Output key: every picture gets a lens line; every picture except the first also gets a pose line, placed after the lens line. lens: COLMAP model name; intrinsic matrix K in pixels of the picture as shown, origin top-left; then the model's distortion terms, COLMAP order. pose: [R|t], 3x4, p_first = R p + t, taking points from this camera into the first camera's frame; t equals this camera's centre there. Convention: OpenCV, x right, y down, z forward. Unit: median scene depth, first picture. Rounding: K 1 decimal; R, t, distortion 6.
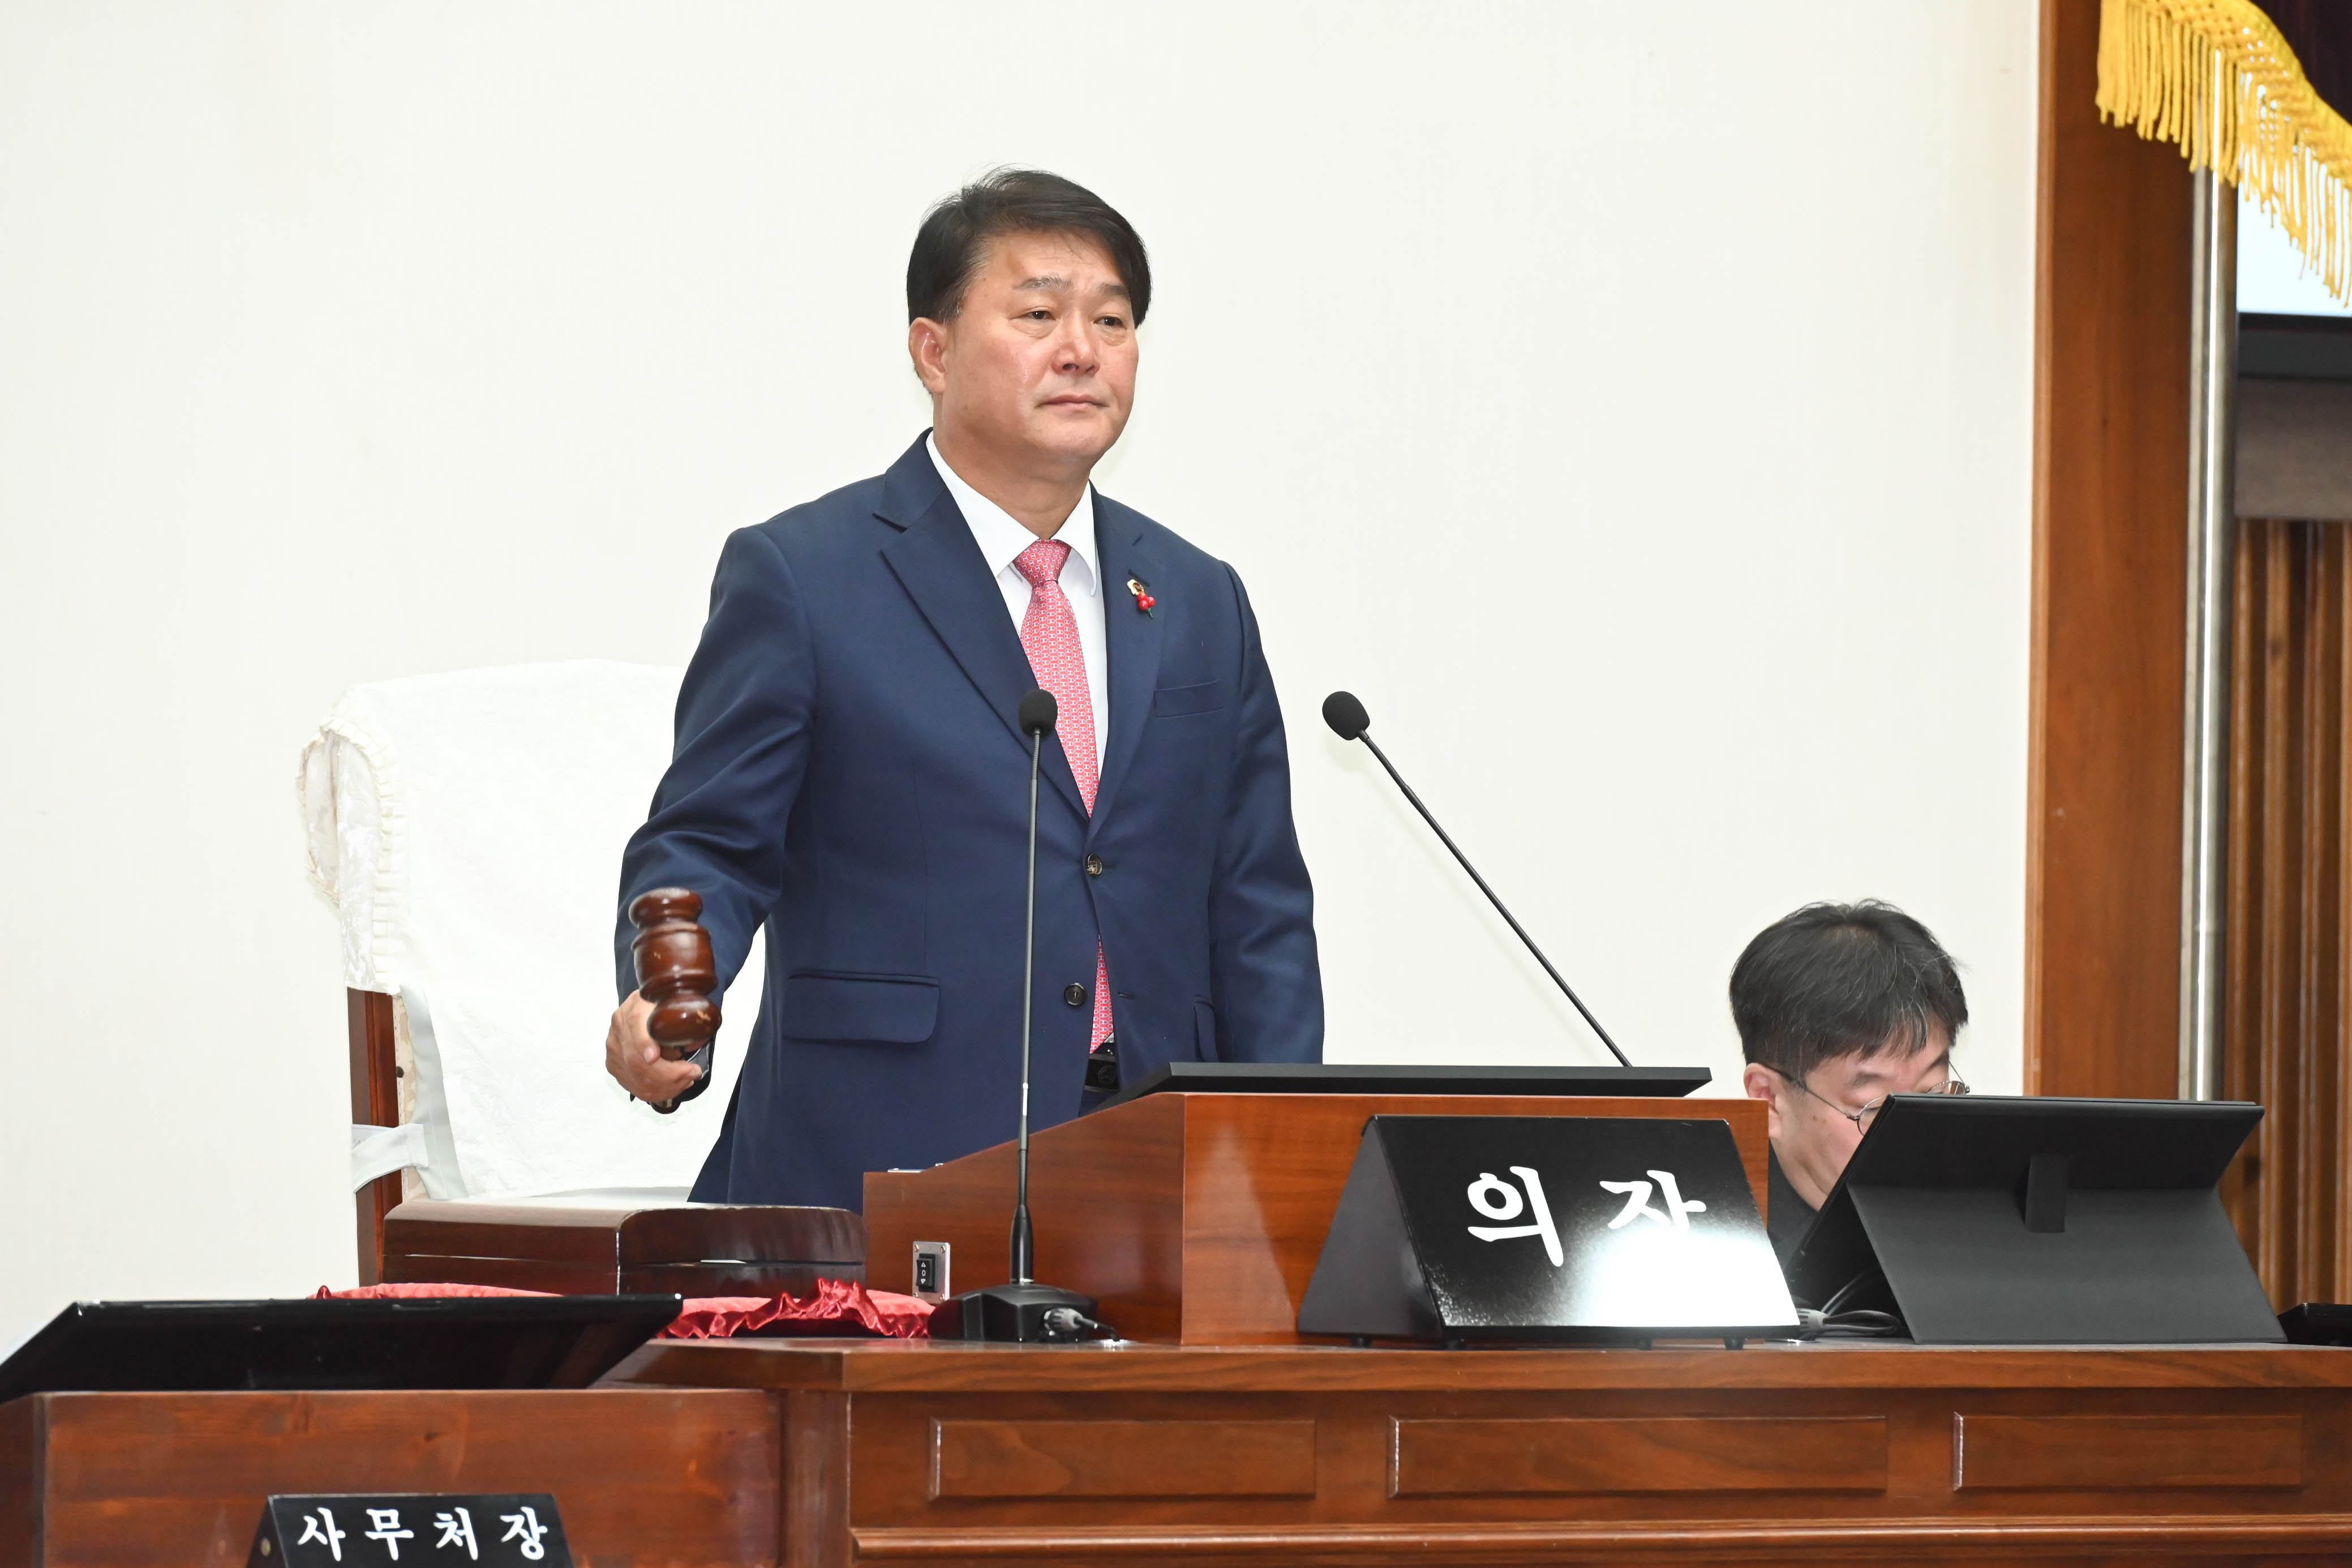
lens RADIAL K [[13340.9, 0, 1180.6], [0, 13340.9, 786.5], [0, 0, 1]] dist [-0.060480, 0.000000]
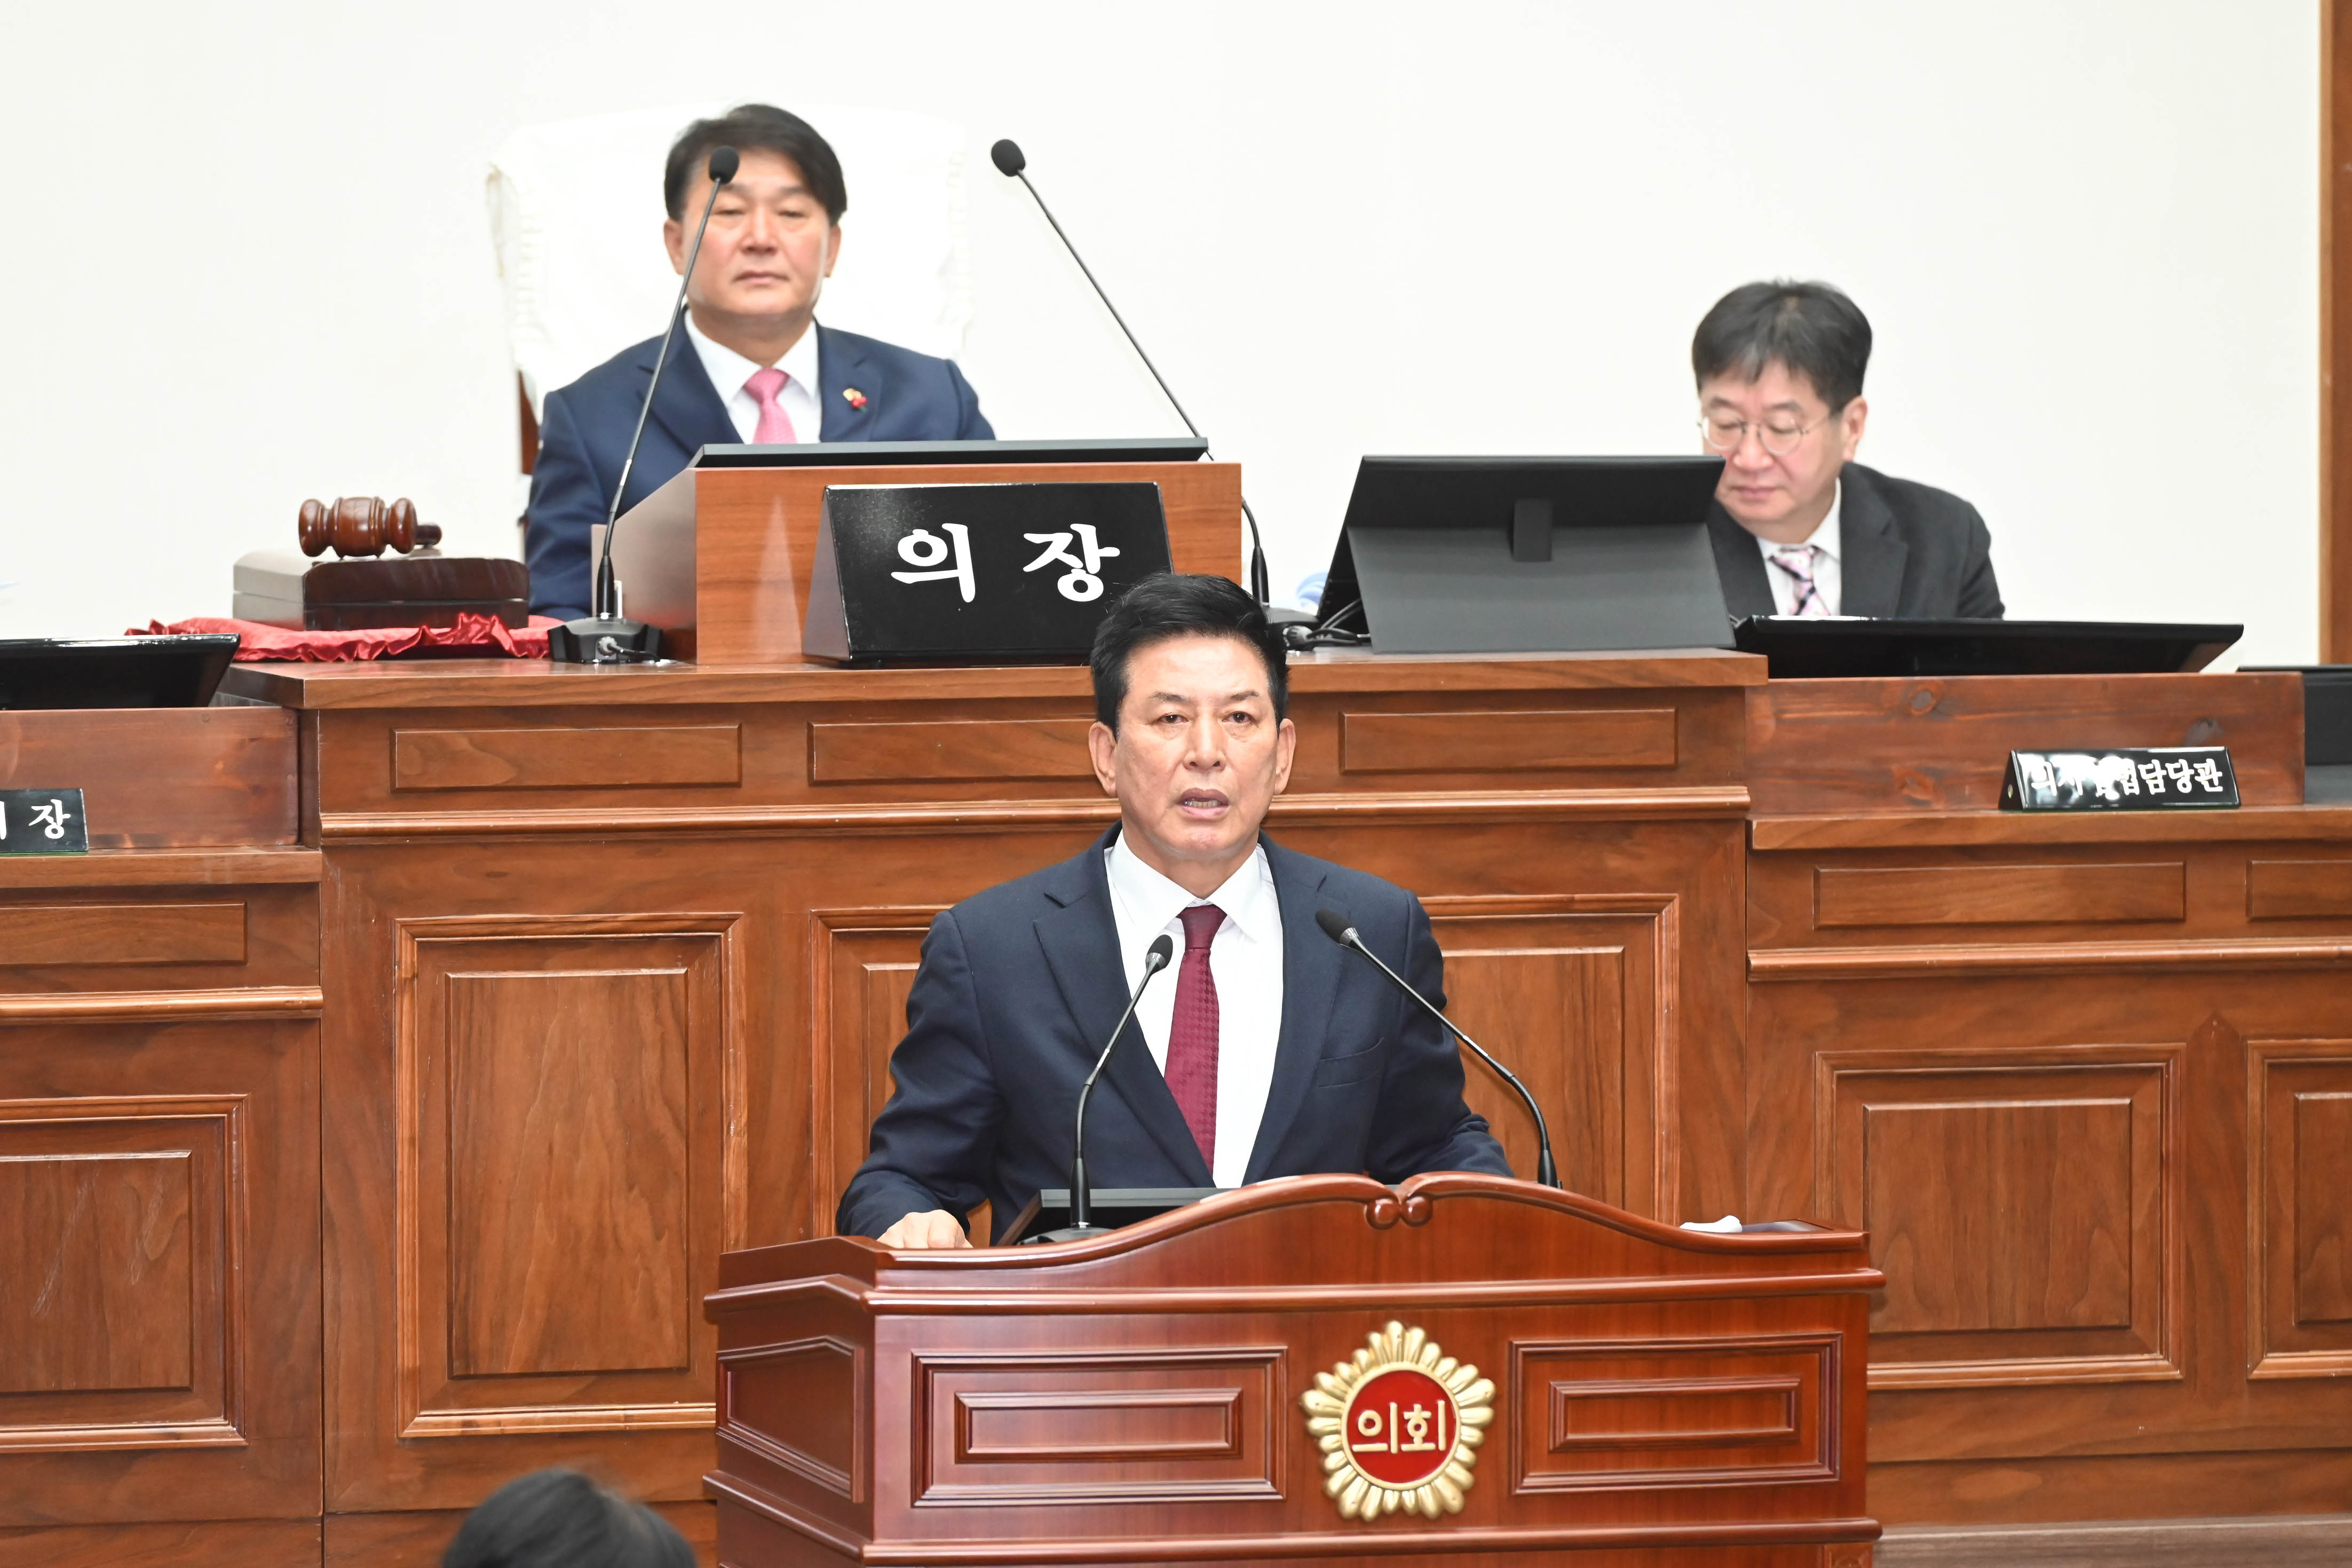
lens RADIAL K [[13341.7, 0, 1179.8], [0, 13341.7, 783.7], [0, 0, 1]] dist [-0.060480, 0.000000]
pose [[0.947994, -0.005857, -0.318234, 0.453949], [0.025586, 0.997997, 0.057850, -0.020045], [0.317257, -0.062984, 0.946246, -0.204296]]
